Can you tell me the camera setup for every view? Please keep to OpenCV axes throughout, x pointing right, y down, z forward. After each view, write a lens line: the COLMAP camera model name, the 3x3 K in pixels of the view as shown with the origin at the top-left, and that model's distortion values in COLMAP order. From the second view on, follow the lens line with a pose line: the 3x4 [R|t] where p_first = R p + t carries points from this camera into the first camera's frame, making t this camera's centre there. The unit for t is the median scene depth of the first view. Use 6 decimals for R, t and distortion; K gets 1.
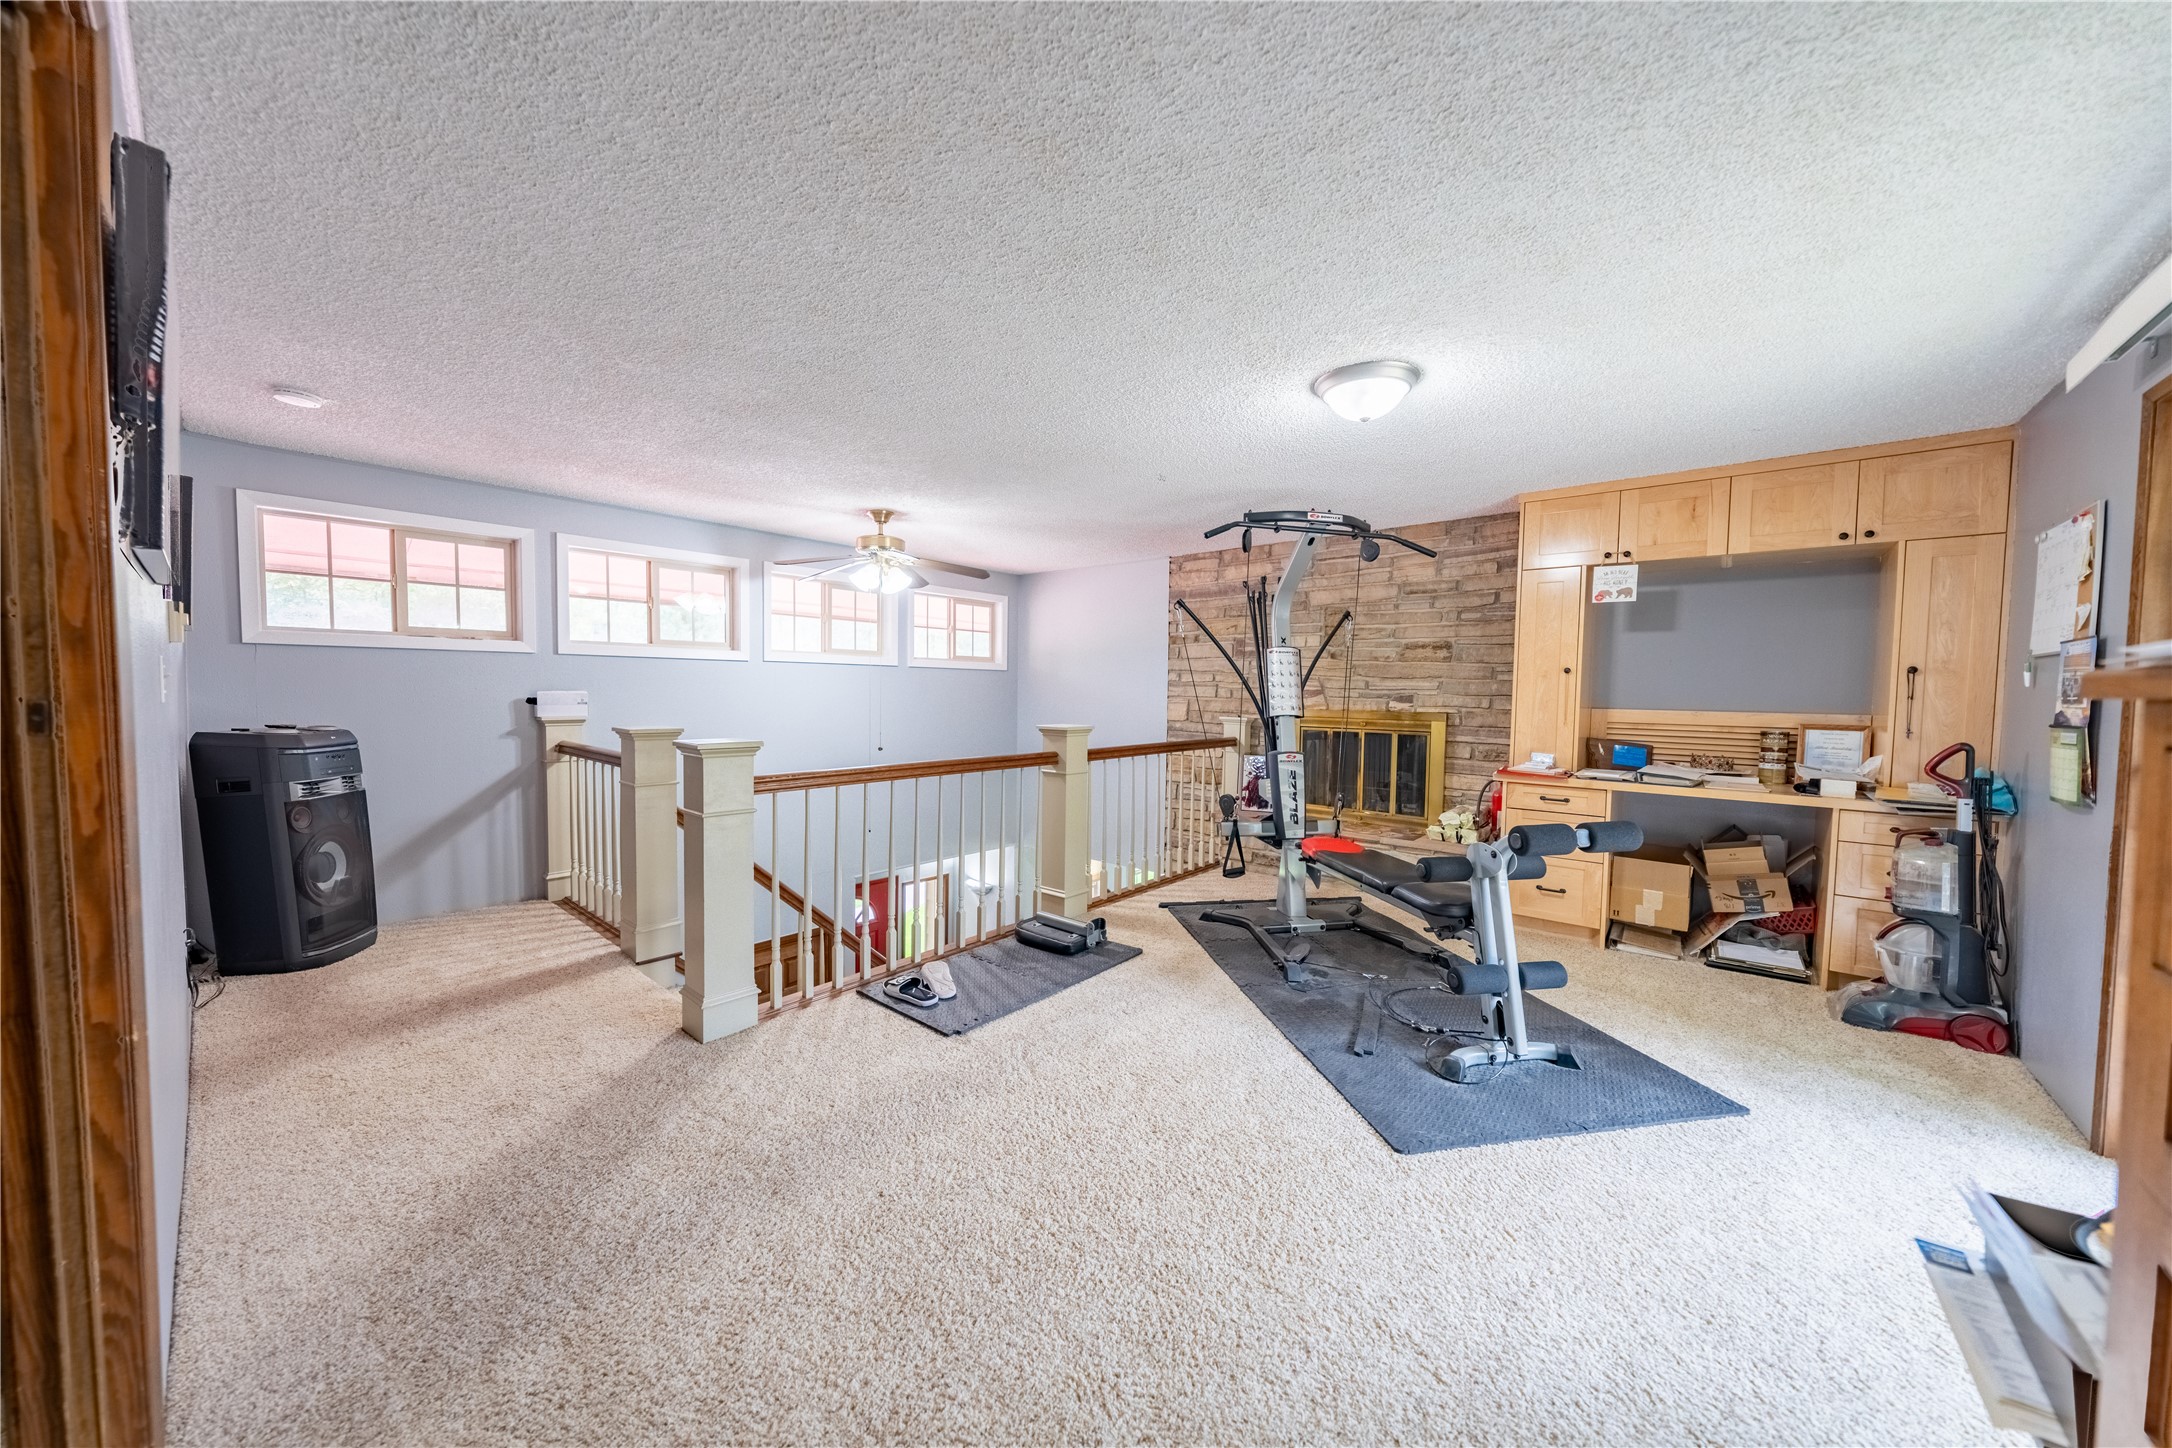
lens RADIAL K [[747.0, 0, 1086.6], [0, 747.0, 726.4], [0, 0, 1]] dist [0.003193, 0.000169]
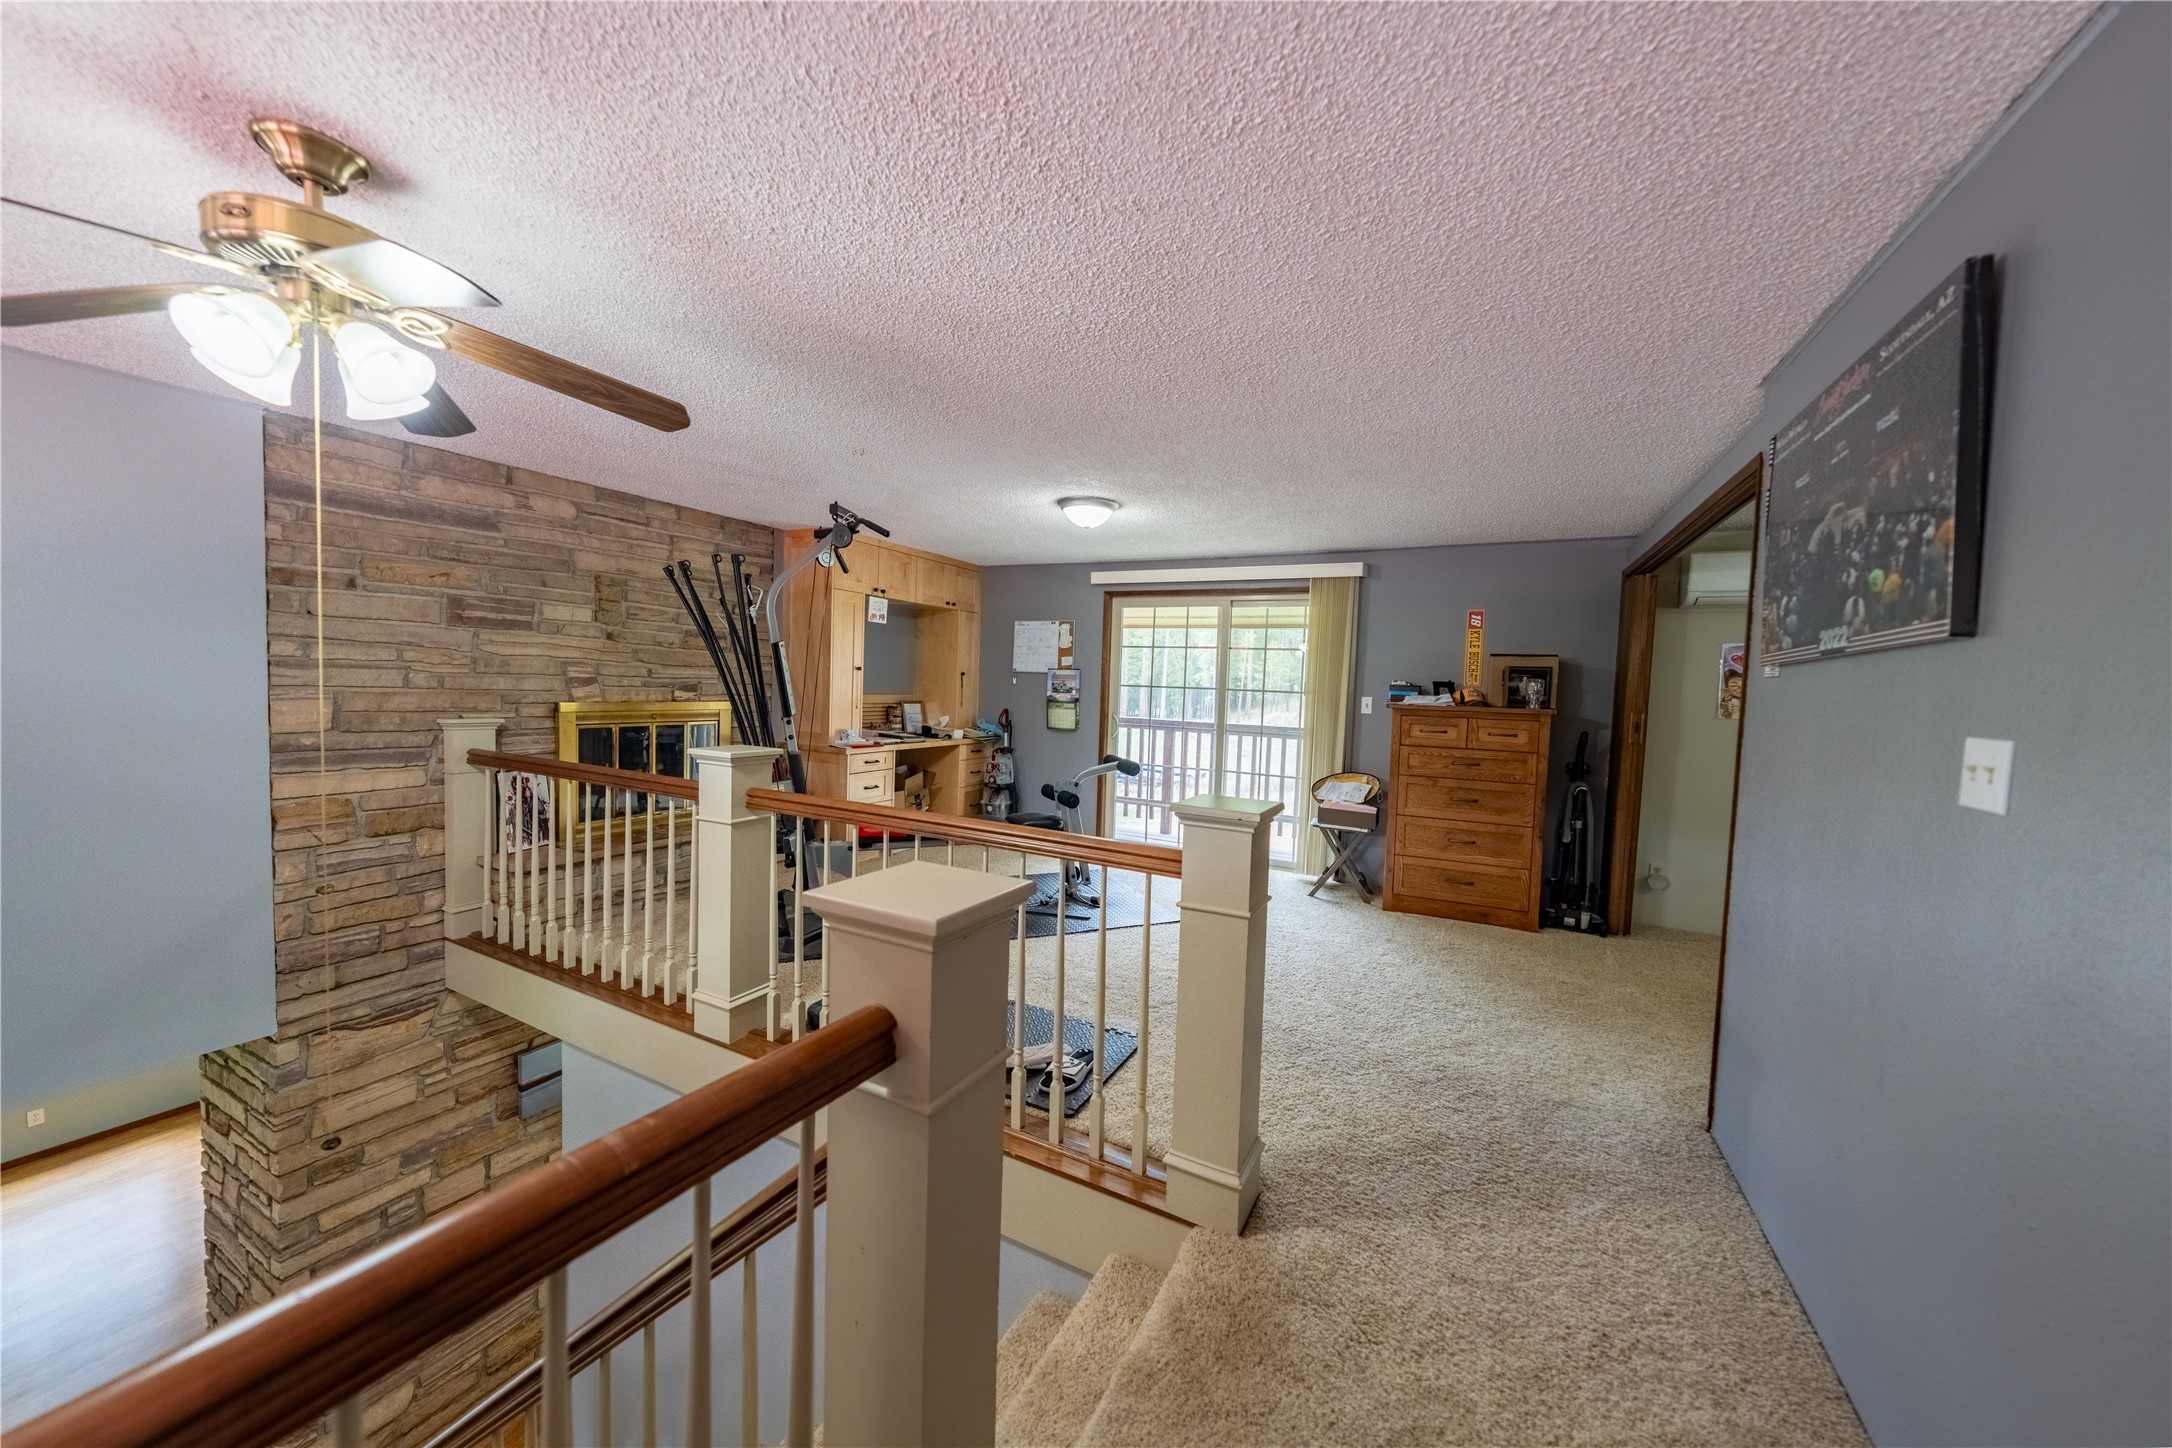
lens RADIAL K [[747.0, 0, 1088.7], [0, 747.0, 716.2], [0, 0, 1]] dist [0.003193, 0.000169]
pose [[-0.218872, -0.066566, 0.973480, -0.623270], [0.007414, 0.997528, 0.069878, -0.063092], [-0.975725, 0.022512, -0.217837, 0.700077]]
